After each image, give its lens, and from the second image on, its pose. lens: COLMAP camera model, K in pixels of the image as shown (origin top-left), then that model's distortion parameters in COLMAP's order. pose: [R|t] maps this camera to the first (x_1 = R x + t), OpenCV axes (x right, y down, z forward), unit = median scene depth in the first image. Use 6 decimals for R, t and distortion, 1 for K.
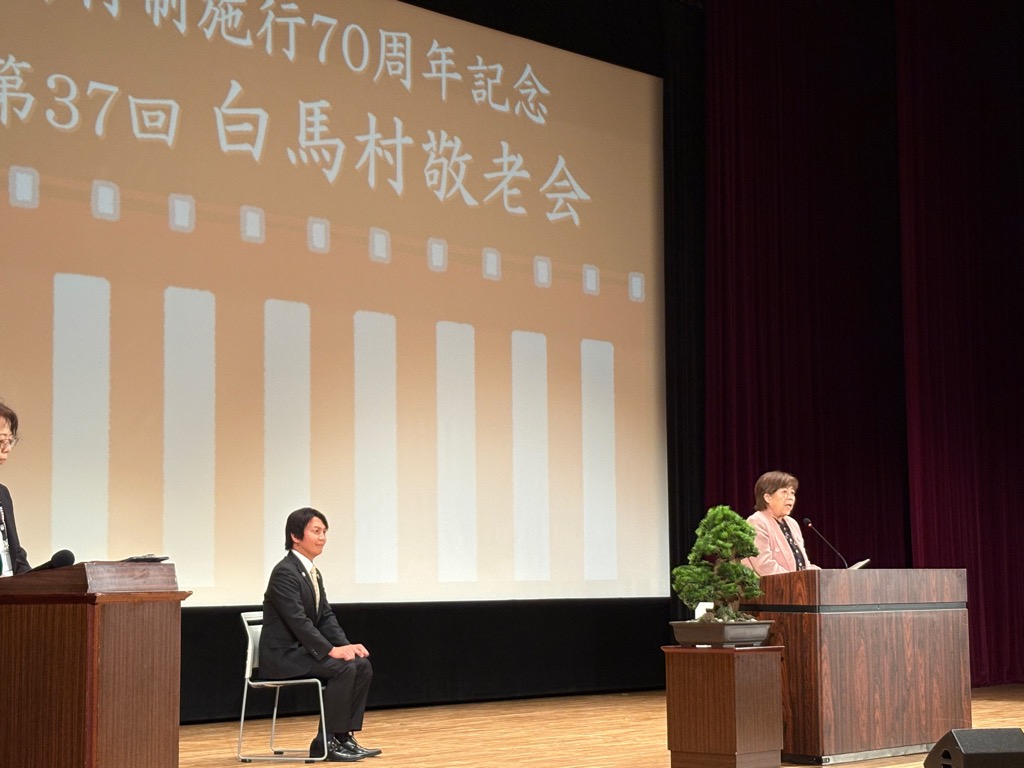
lens RADIAL K [[1923.2, 0, 512.0], [0, 1923.2, 384.0], [0, 0, 1]] dist [0.263698, -1.192692]
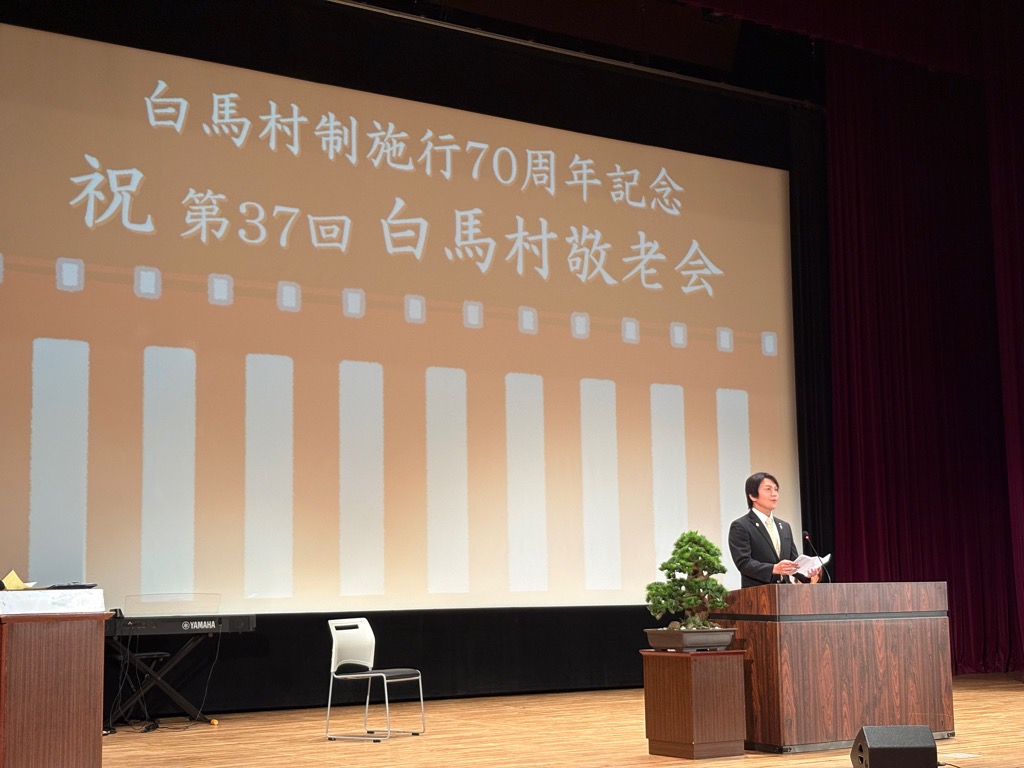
lens RADIAL K [[1503.7, 0, 512.0], [0, 1503.7, 384.0], [0, 0, 1]] dist [0.190894, -0.438812]
pose [[0.974169, -0.034306, -0.223201, 0.138922], [0.028336, 0.999151, -0.029898, -0.001513], [0.224037, 0.022801, 0.974314, 0.046158]]
